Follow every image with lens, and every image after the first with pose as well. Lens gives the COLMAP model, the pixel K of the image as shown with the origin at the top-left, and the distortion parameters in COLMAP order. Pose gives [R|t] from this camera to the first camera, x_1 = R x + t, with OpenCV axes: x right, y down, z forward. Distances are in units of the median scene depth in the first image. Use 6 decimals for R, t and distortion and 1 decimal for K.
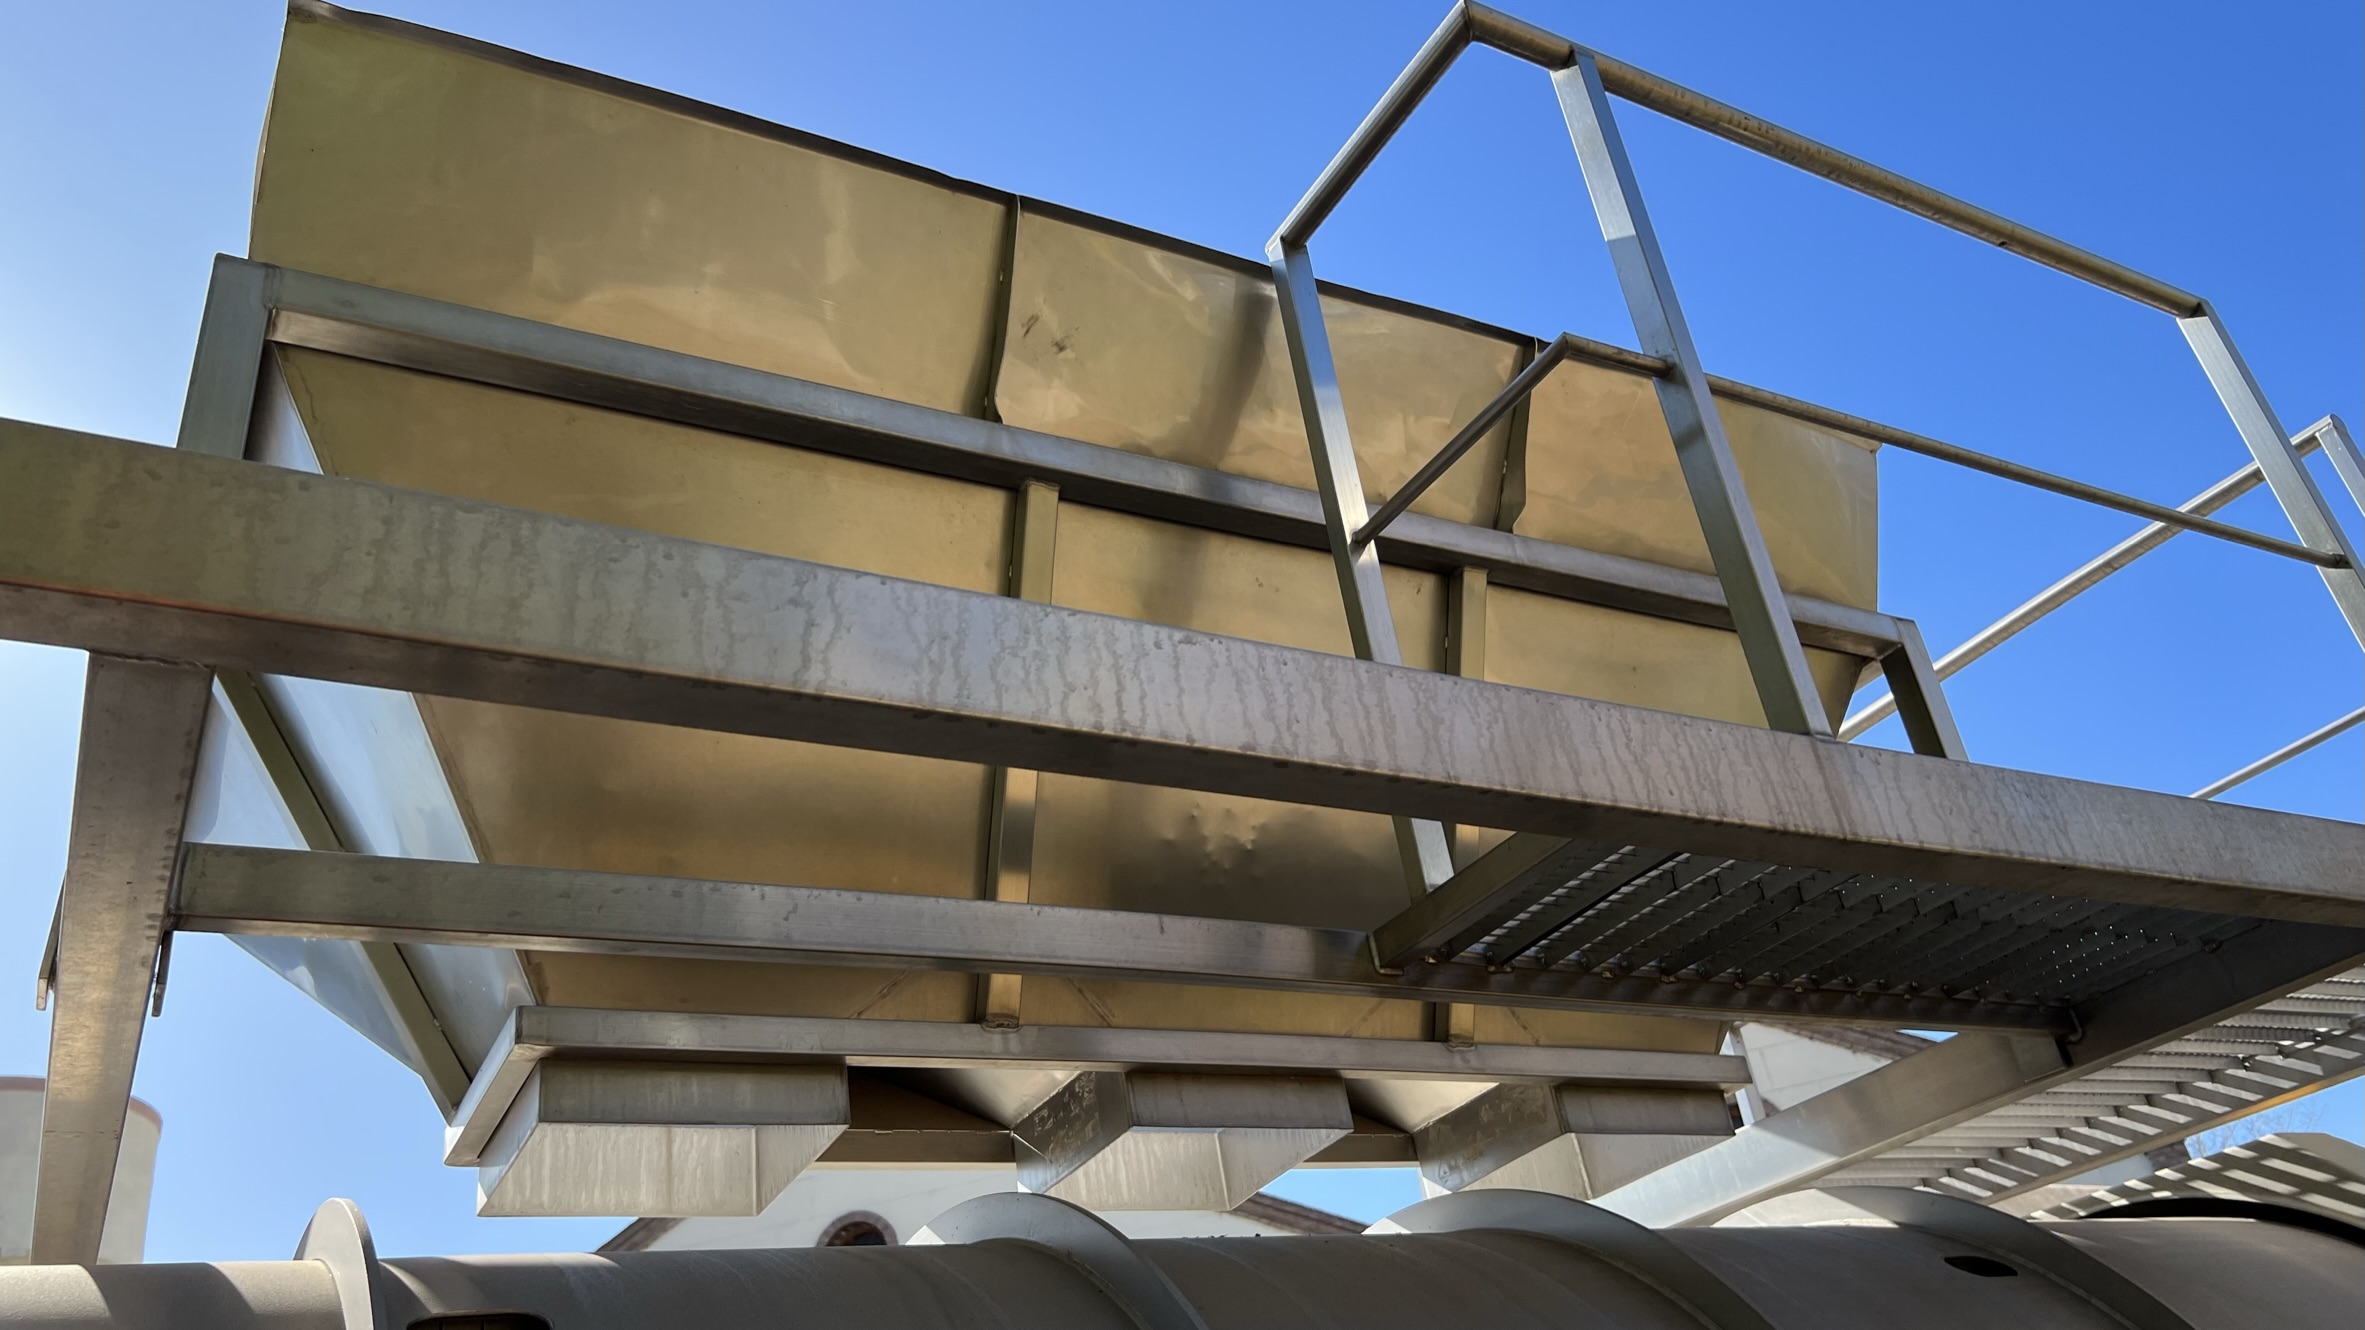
lens RADIAL K [[1807.6, 0, 1186.3], [0, 1807.6, 643.1], [0, 0, 1]] dist [0.059057, -0.073278]
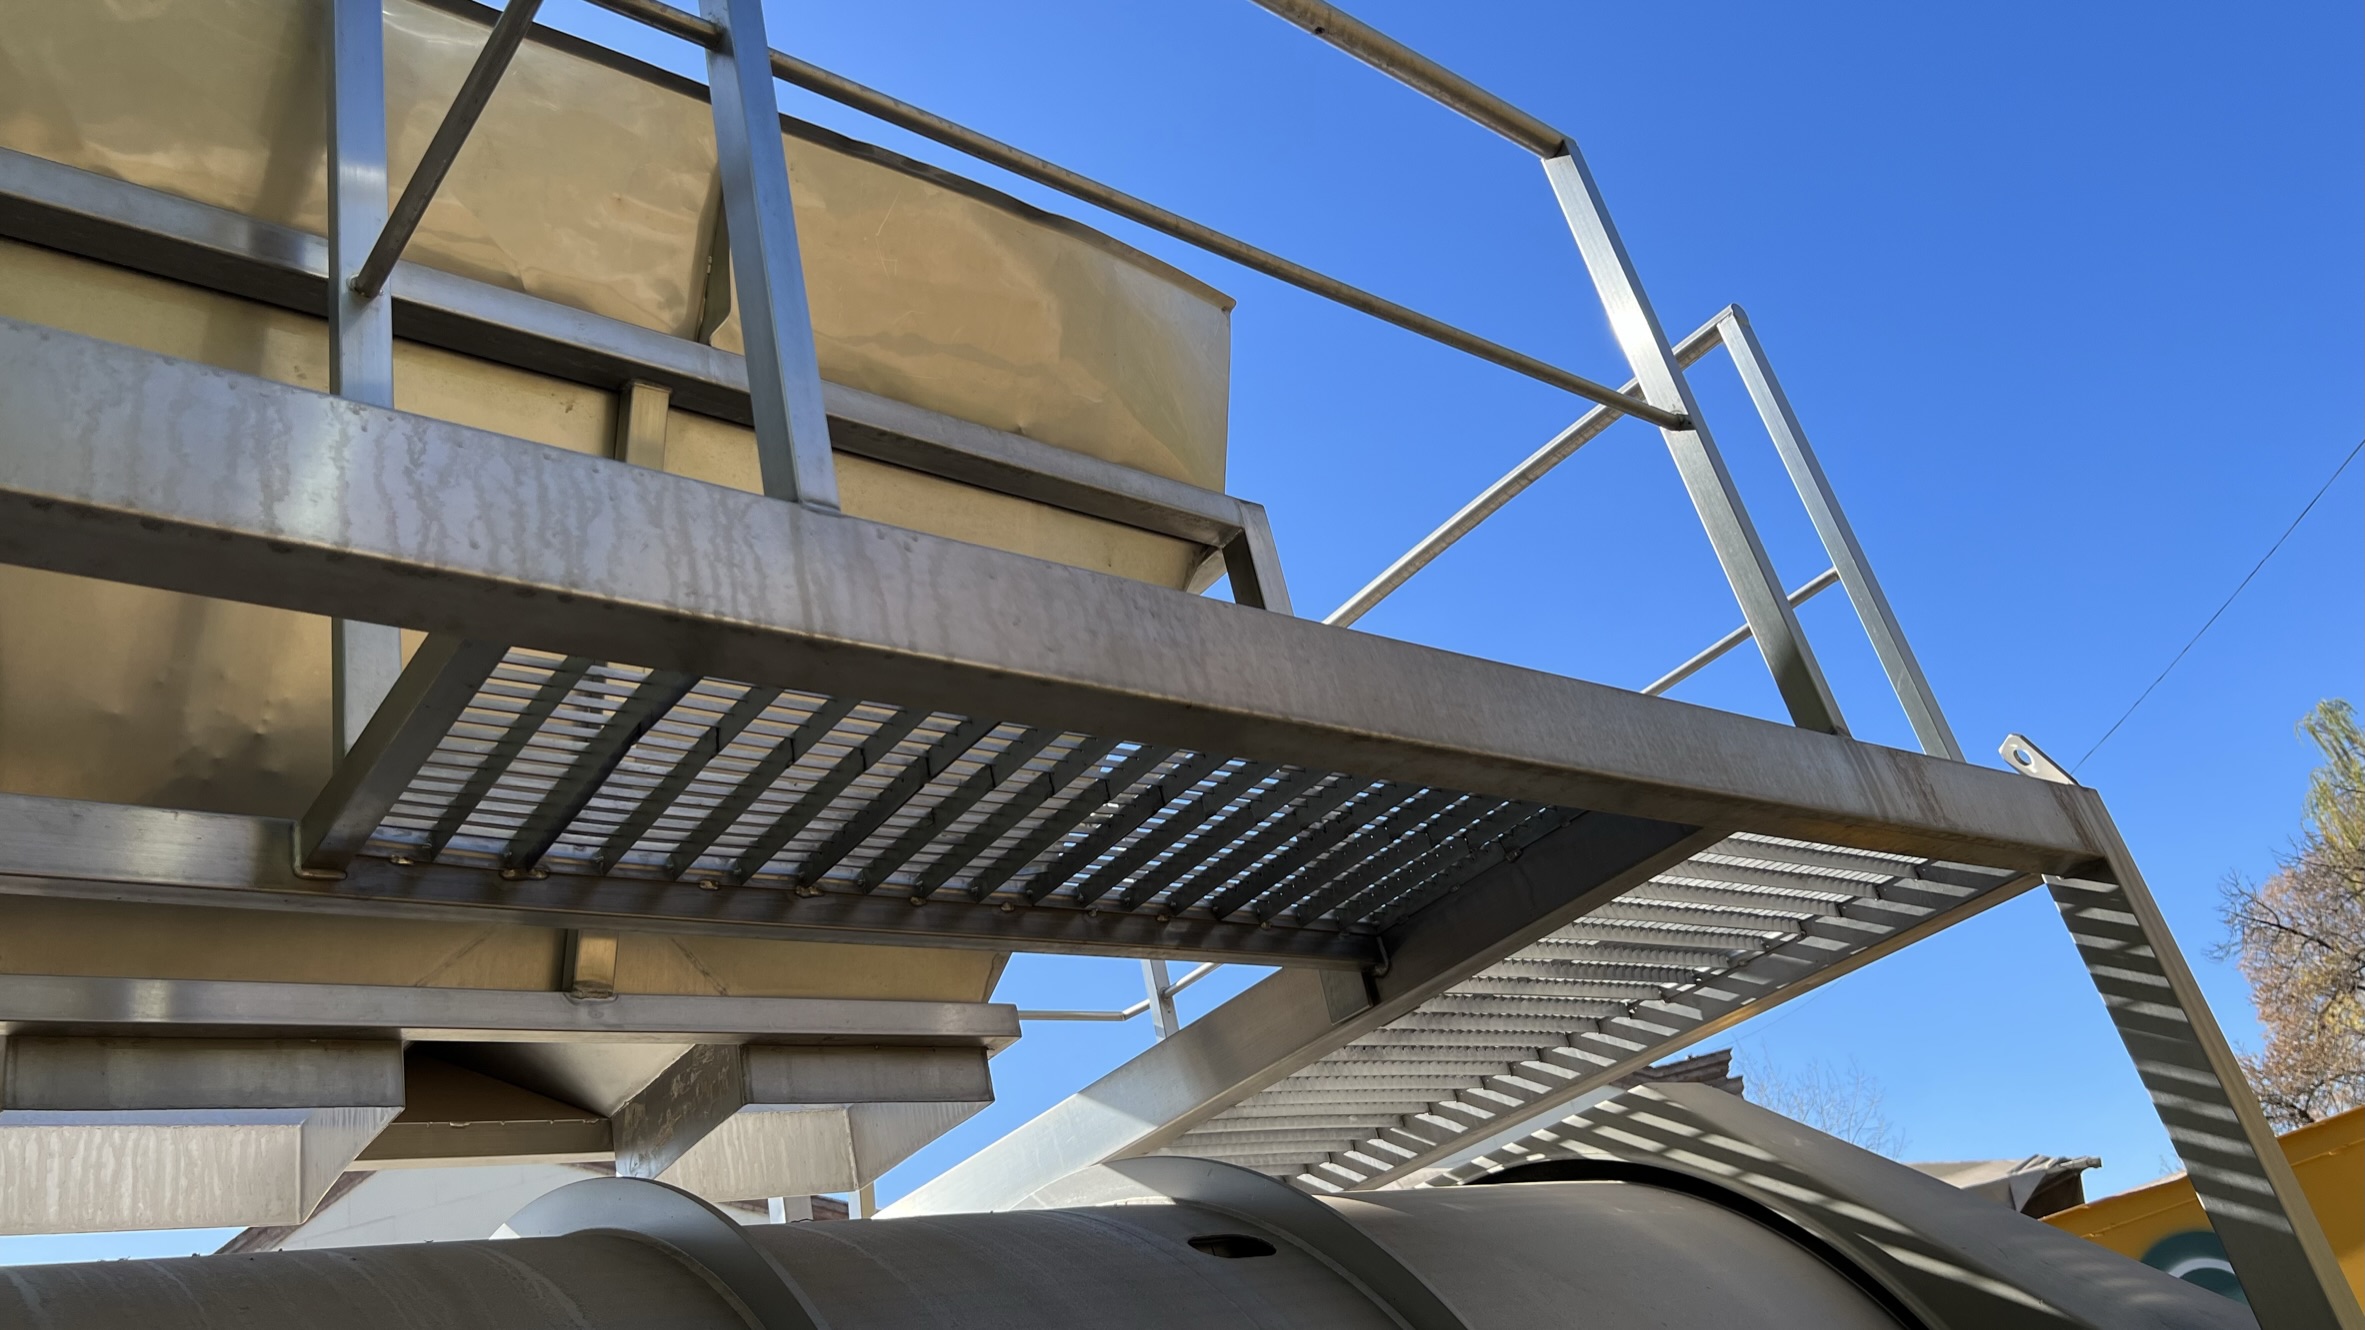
lens RADIAL K [[1807.6, 0, 1163.7], [0, 1807.6, 669.7], [0, 0, 1]] dist [0.059057, -0.073278]
pose [[0.984732, 0.010042, 0.173786, 0.229356], [-0.011084, 0.999926, 0.005028, 0.069931], [-0.173722, -0.006878, 0.984771, 0.181878]]
